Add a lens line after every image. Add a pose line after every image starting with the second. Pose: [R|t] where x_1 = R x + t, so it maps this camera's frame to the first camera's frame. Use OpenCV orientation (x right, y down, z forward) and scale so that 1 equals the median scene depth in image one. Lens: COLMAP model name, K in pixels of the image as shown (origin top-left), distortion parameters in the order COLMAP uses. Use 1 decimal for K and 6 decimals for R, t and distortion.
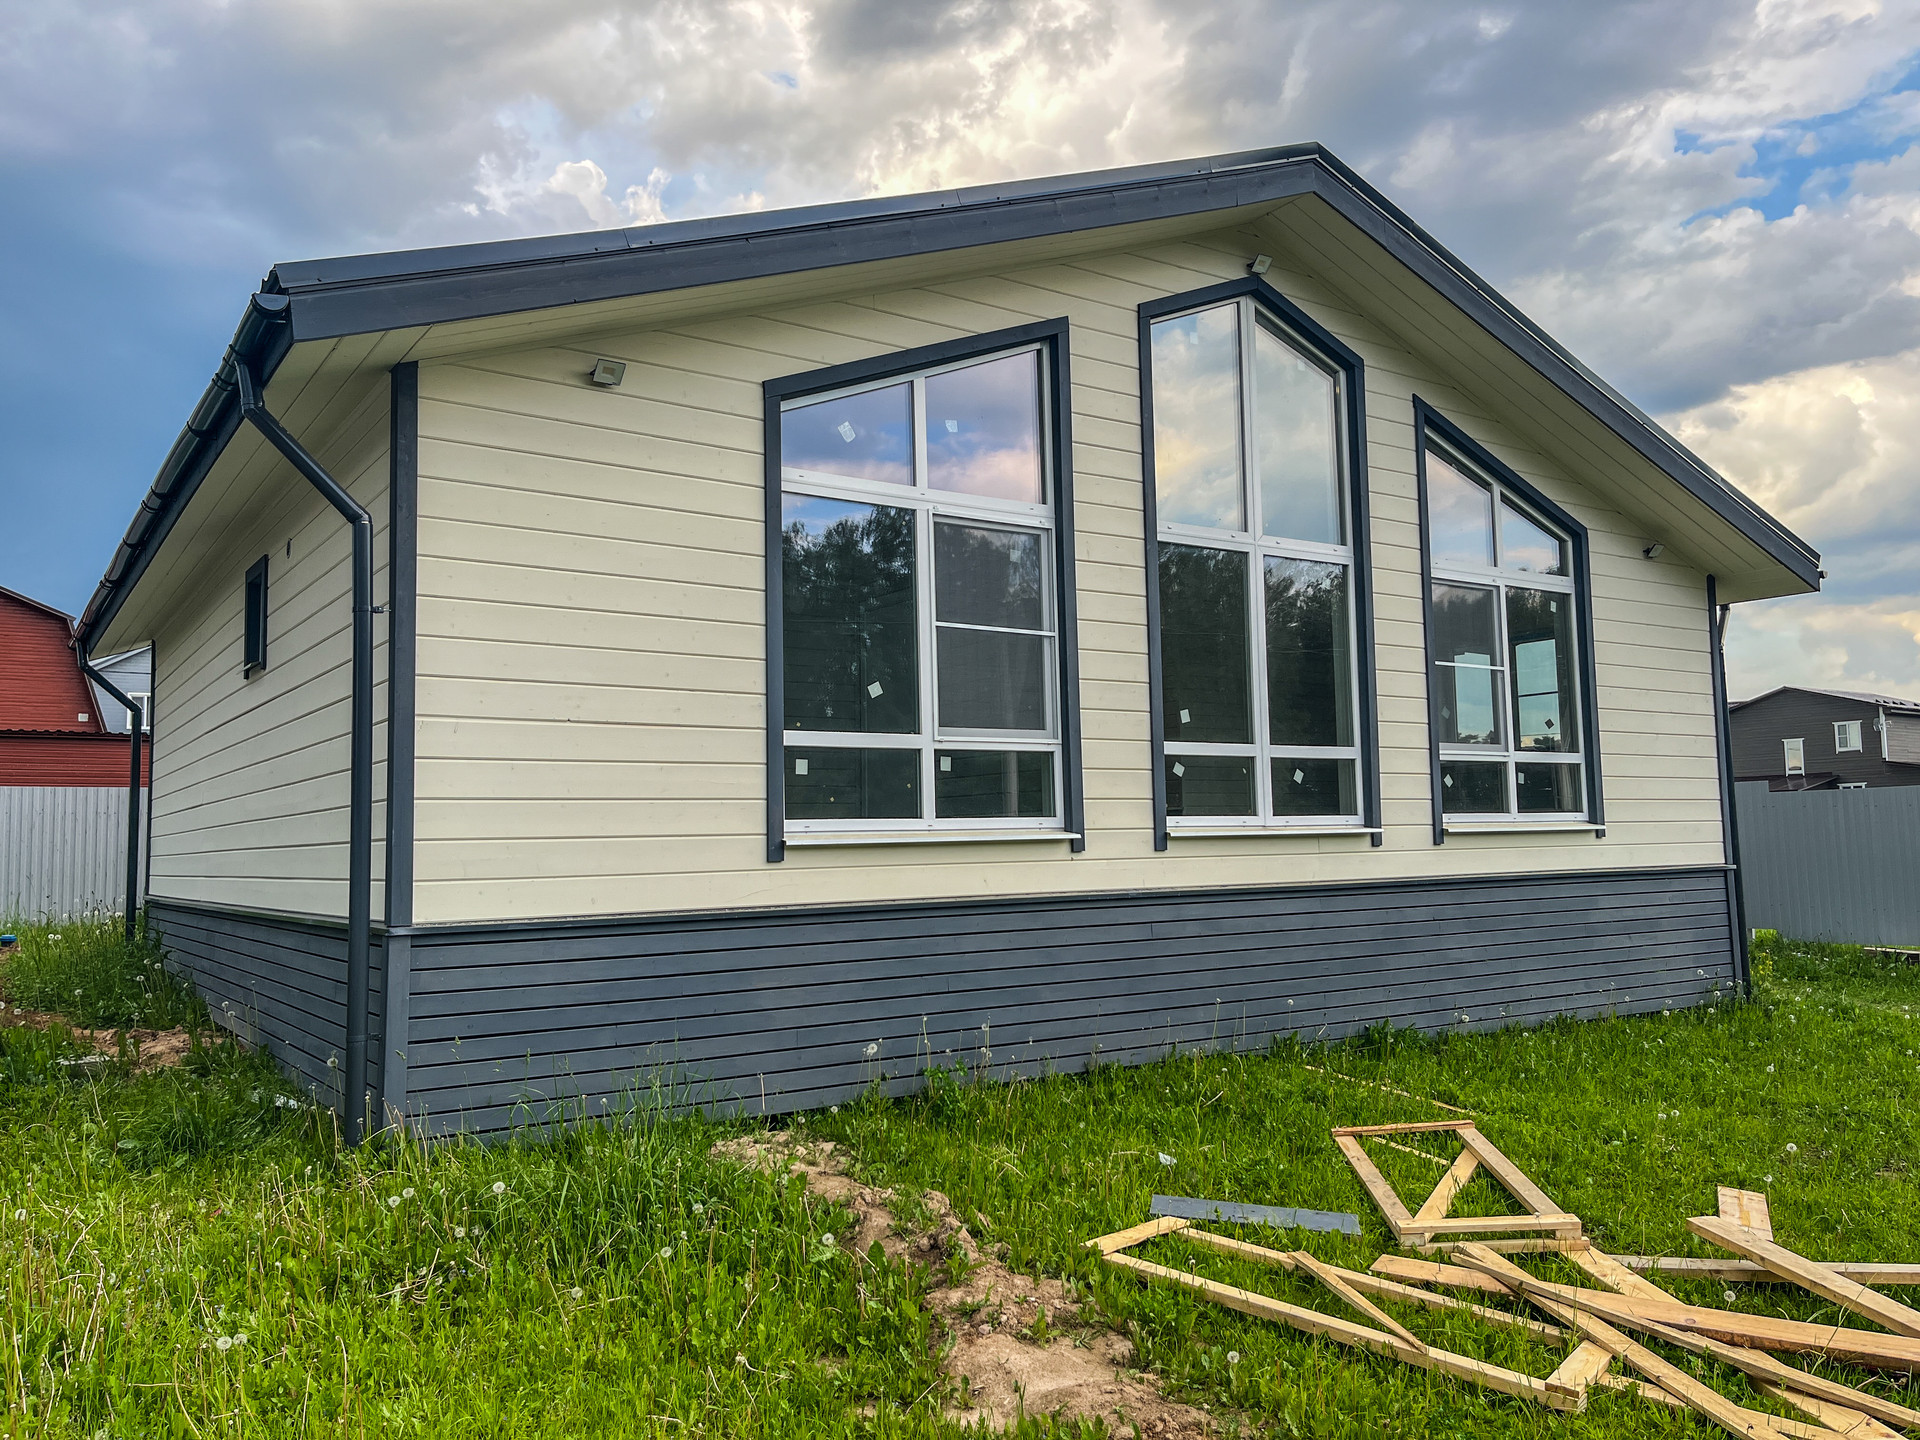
lens RADIAL K [[1457.1, 0, 954.2], [0, 1457.1, 727.6], [0, 0, 1]] dist [0.038176, -0.031581]
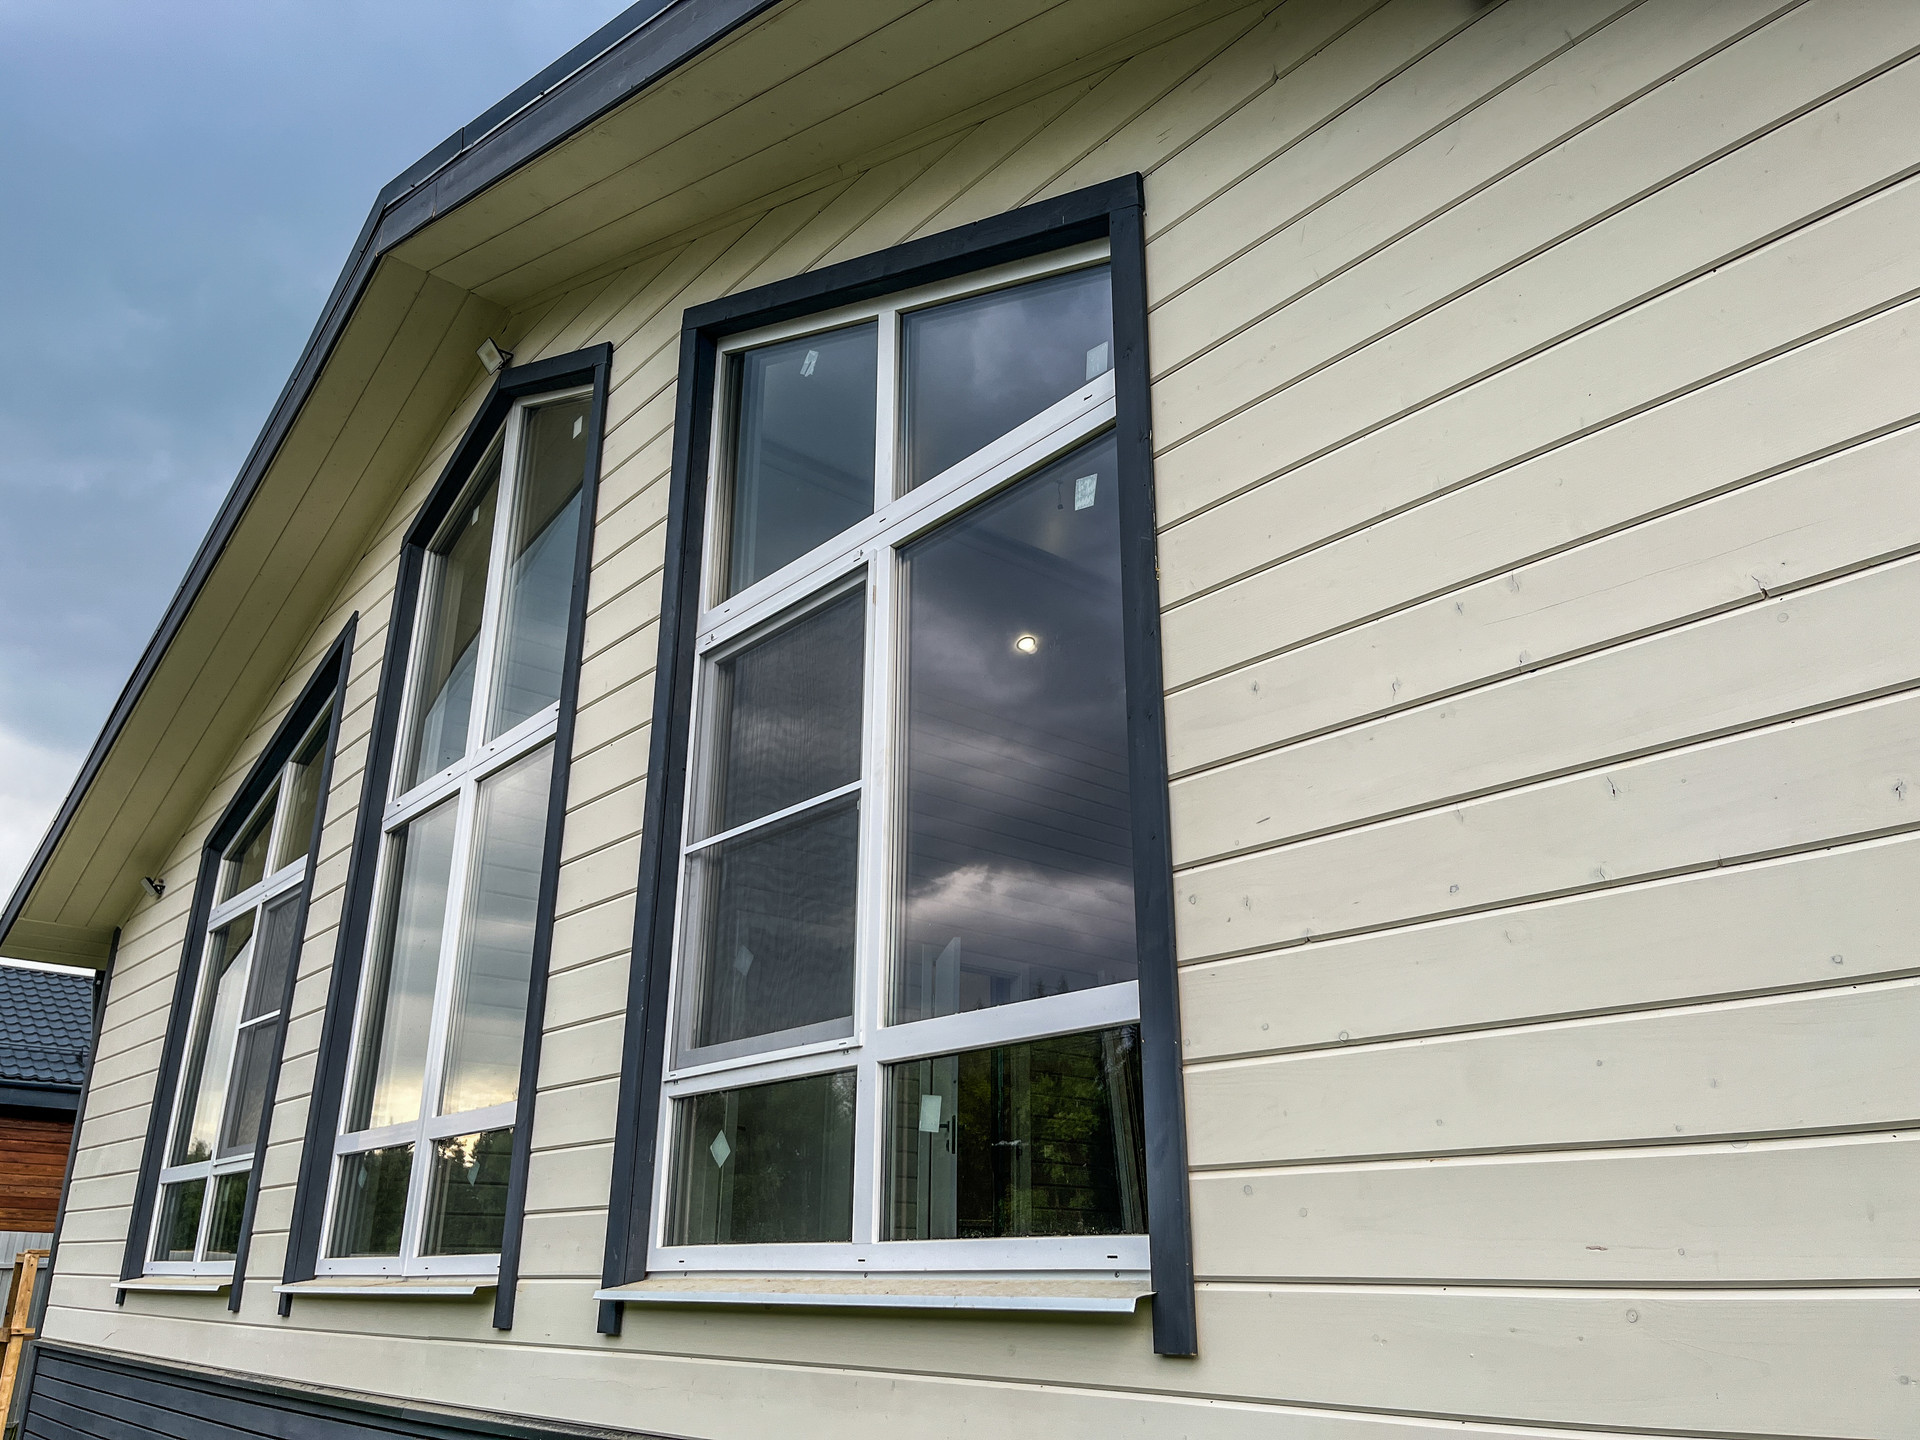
lens RADIAL K [[1457.1, 0, 966.7], [0, 1457.1, 721.8], [0, 0, 1]] dist [0.038176, -0.031581]
pose [[0.124294, -0.326032, -0.937152, 0.810556], [0.080899, 0.944662, -0.317914, 0.063661], [0.988942, -0.036300, 0.143791, 1.134617]]
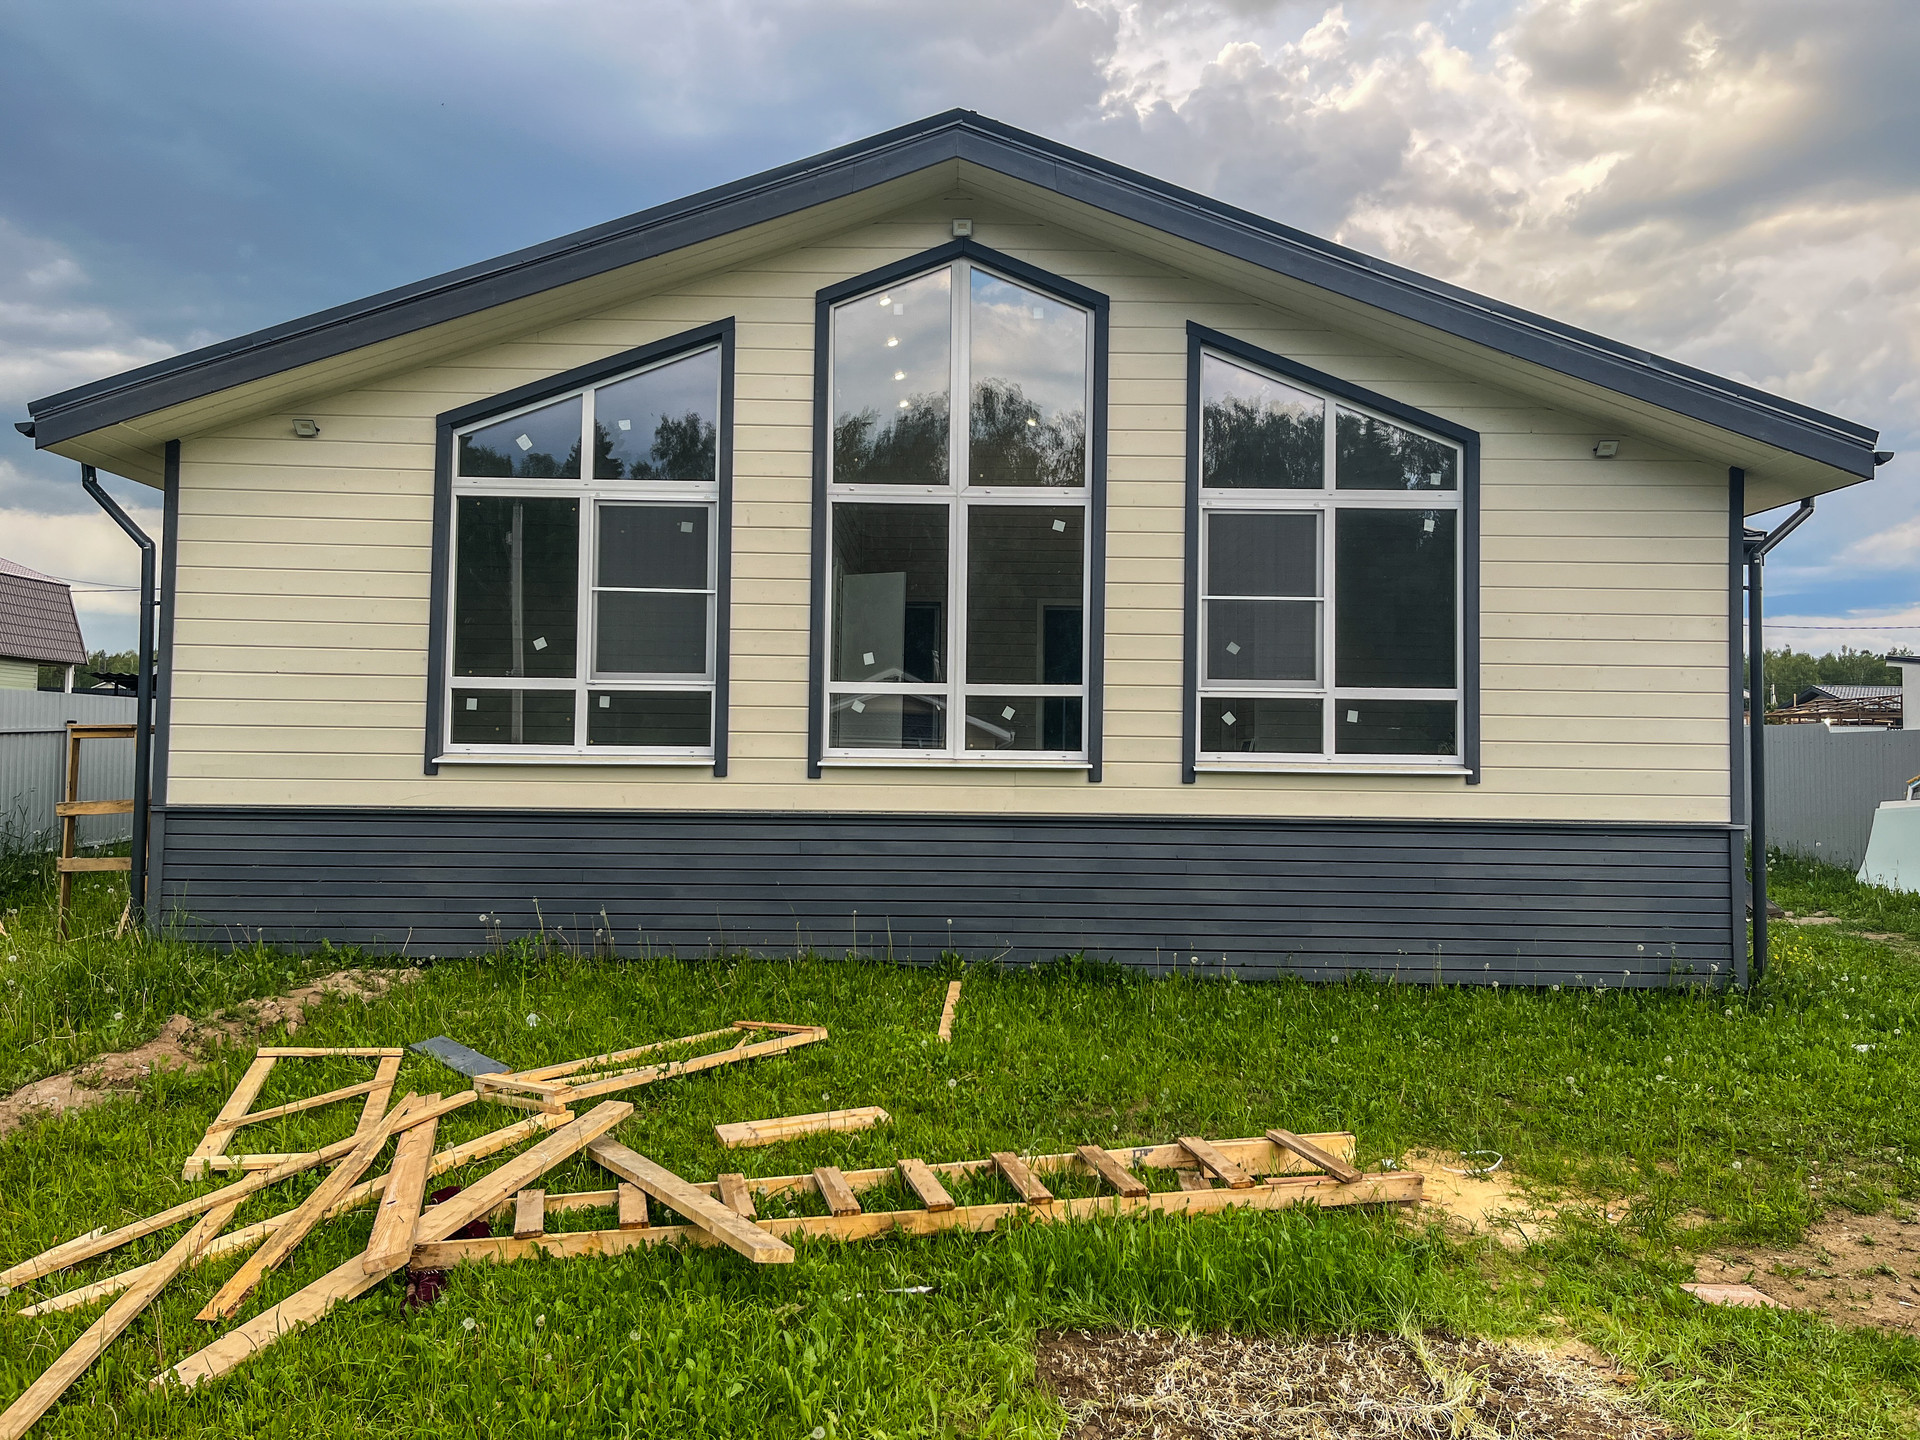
lens RADIAL K [[1457.1, 0, 950.3], [0, 1457.1, 719.3], [0, 0, 1]] dist [0.038176, -0.031581]
pose [[0.835163, 0.008992, -0.549929, 0.800973], [0.014400, 0.999166, 0.038206, -0.003045], [0.549814, -0.039827, 0.834337, 0.104353]]
